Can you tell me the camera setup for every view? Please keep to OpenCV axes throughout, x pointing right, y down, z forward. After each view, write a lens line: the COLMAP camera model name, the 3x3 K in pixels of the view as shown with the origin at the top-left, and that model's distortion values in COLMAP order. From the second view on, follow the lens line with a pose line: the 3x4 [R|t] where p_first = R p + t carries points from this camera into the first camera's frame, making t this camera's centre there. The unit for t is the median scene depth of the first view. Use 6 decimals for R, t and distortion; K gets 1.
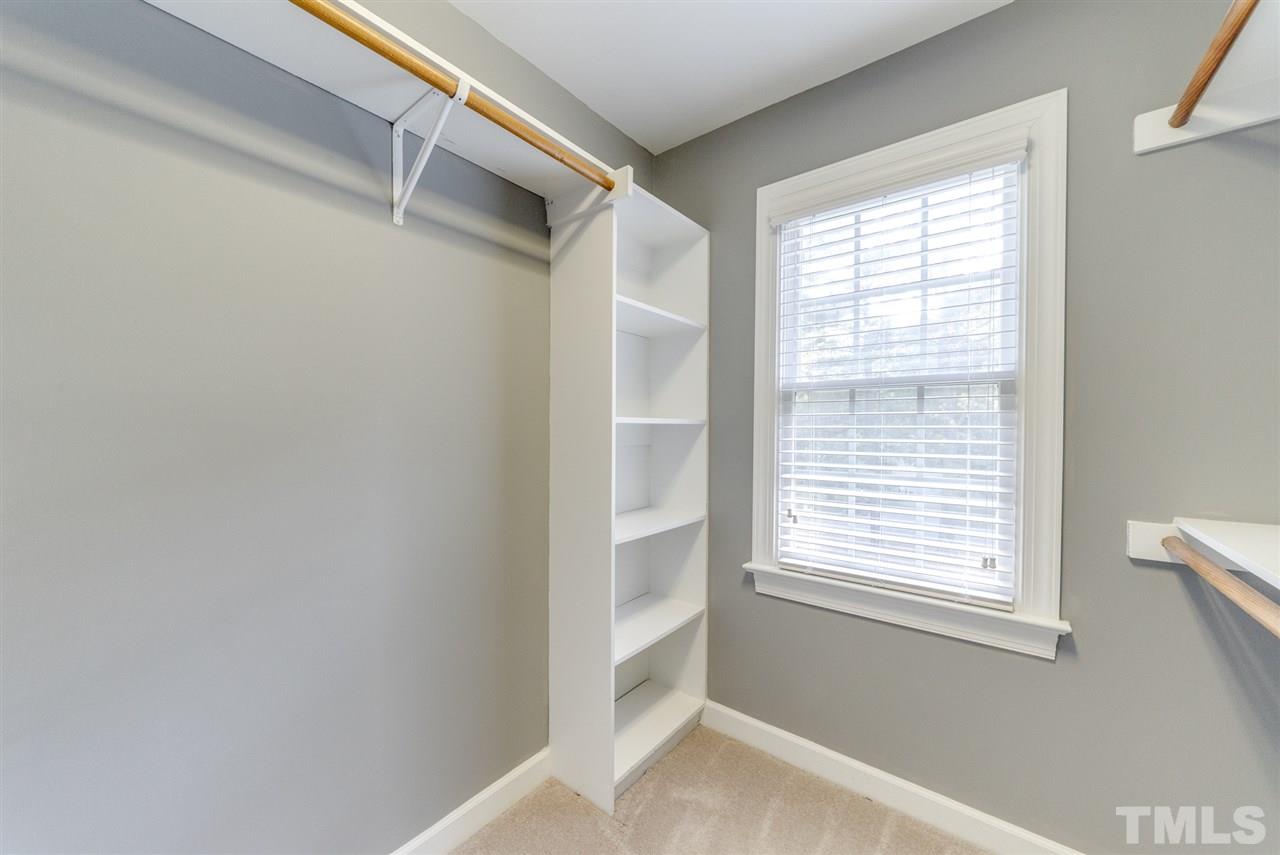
lens RADIAL K [[475.5, 0, 640.0], [0, 475.5, 427.5], [0, 0, 1]] dist [-0.001049, -0.000058]
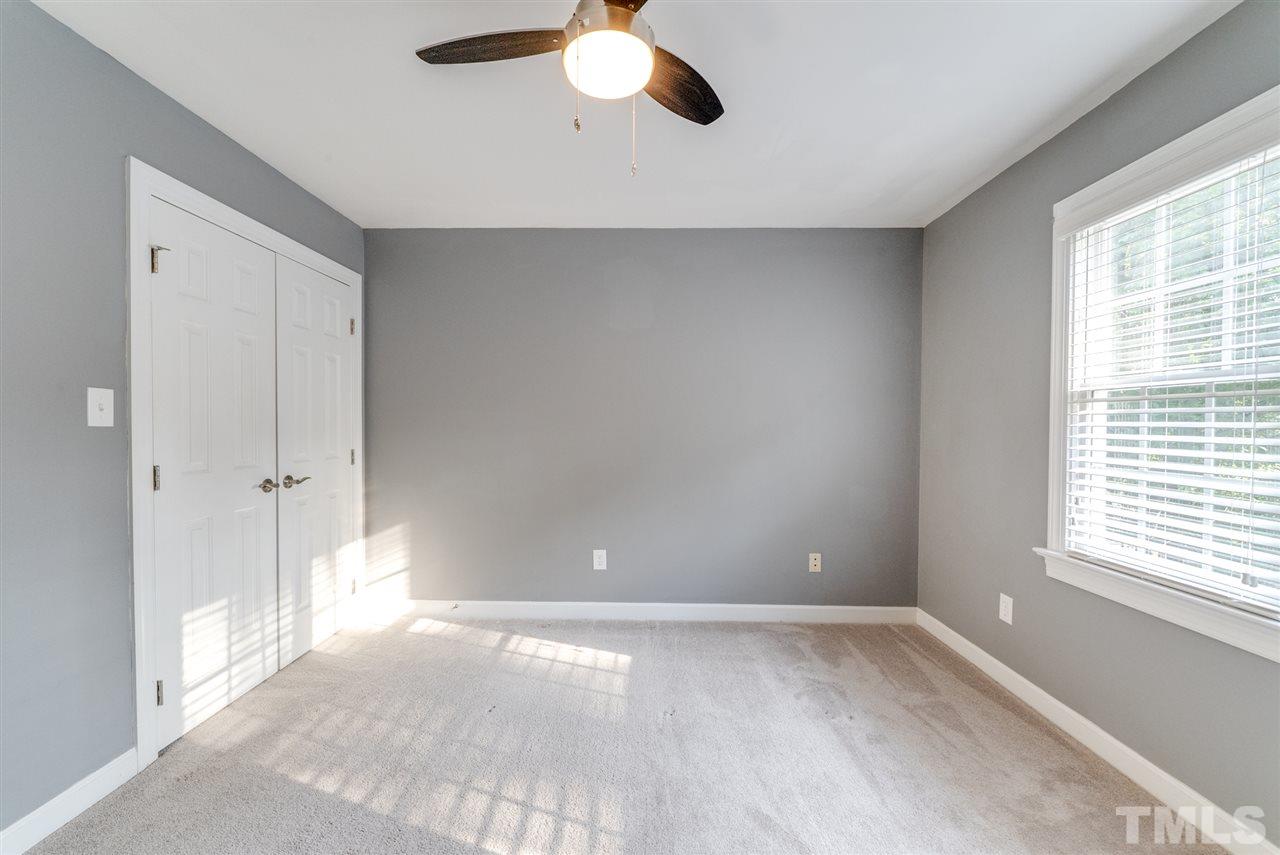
lens RADIAL K [[566.4, 0, 630.0], [0, 566.4, 433.0], [0, 0, 1]] dist [-0.000739, 0.000259]
pose [[0.592150, 0.014335, -0.805700, 0.741571], [-0.002816, 0.999872, 0.015720, -0.000781], [0.805823, -0.007040, 0.592115, -0.562478]]
